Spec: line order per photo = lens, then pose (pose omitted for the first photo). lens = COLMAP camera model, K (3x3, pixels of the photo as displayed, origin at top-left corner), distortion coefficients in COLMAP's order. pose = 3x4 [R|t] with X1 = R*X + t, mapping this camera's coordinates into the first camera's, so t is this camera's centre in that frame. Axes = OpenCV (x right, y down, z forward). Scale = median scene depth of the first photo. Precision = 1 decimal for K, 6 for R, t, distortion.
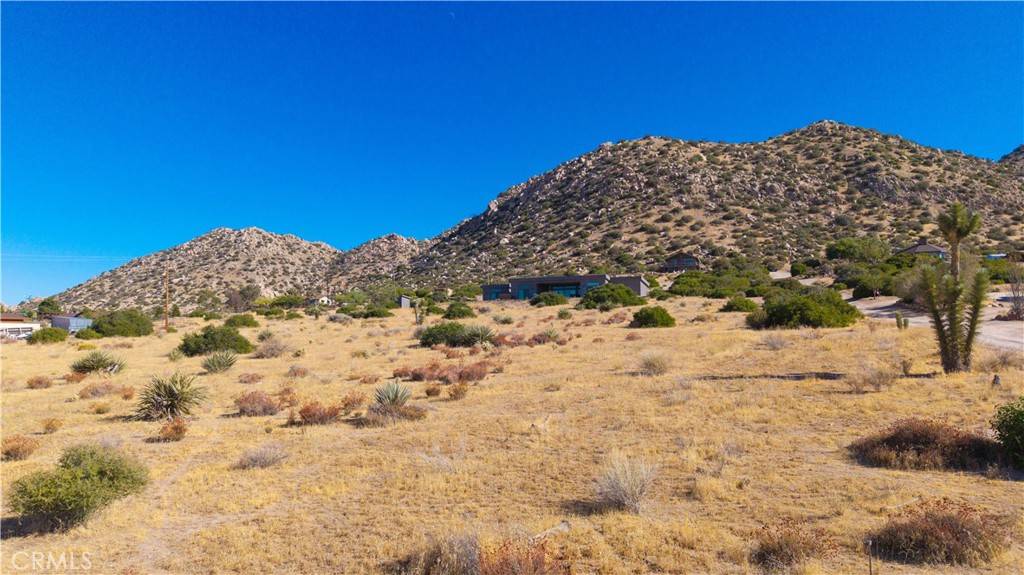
lens RADIAL K [[689.0, 0, 513.9], [0, 689.0, 287.7], [0, 0, 1]] dist [0.038974, -0.039428]
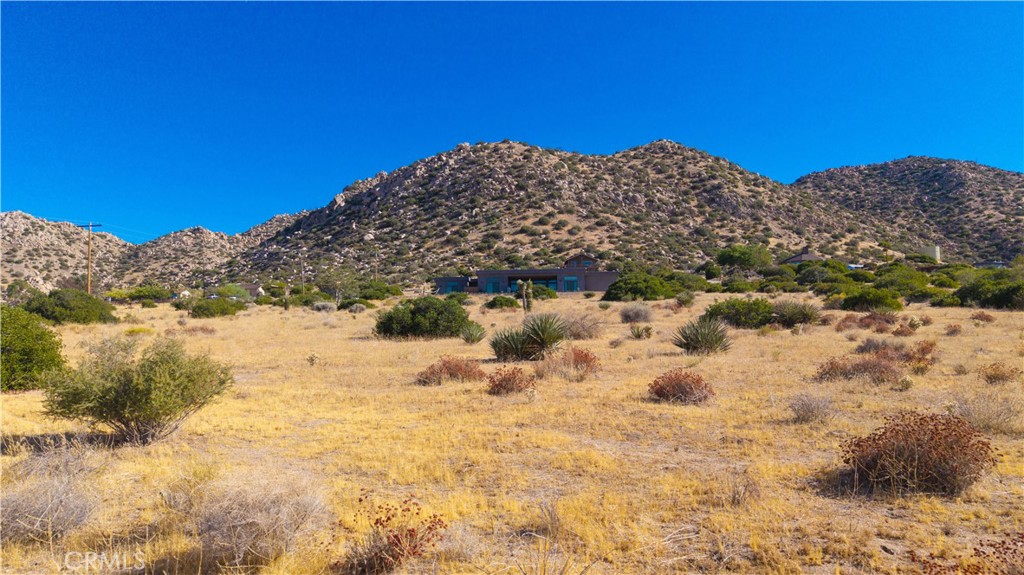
lens RADIAL K [[689.0, 0, 512.0], [0, 689.0, 288.5], [0, 0, 1]] dist [0.038974, -0.039428]
pose [[0.957247, 0.022989, 0.288359, -0.093154], [-0.020471, 0.999721, -0.011745, 0.008416], [-0.288548, 0.005340, 0.957450, 0.046978]]
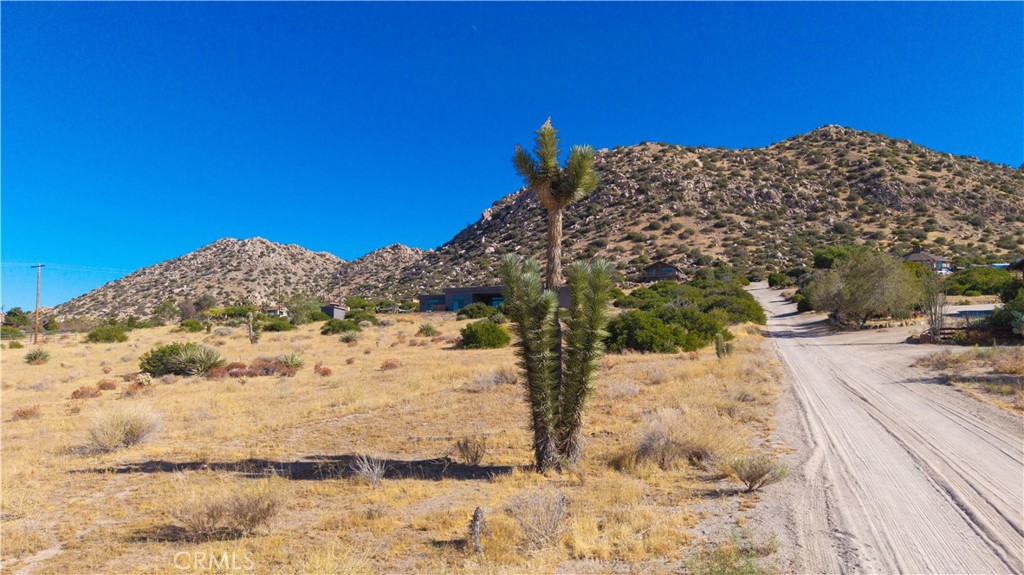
lens RADIAL K [[689.0, 0, 513.5], [0, 689.0, 286.5], [0, 0, 1]] dist [0.038974, -0.039428]
pose [[0.999517, 0.002387, -0.030988, 0.047459], [-0.002934, 0.999841, -0.017613, 0.000046], [0.030941, 0.017696, 0.999365, 0.037972]]
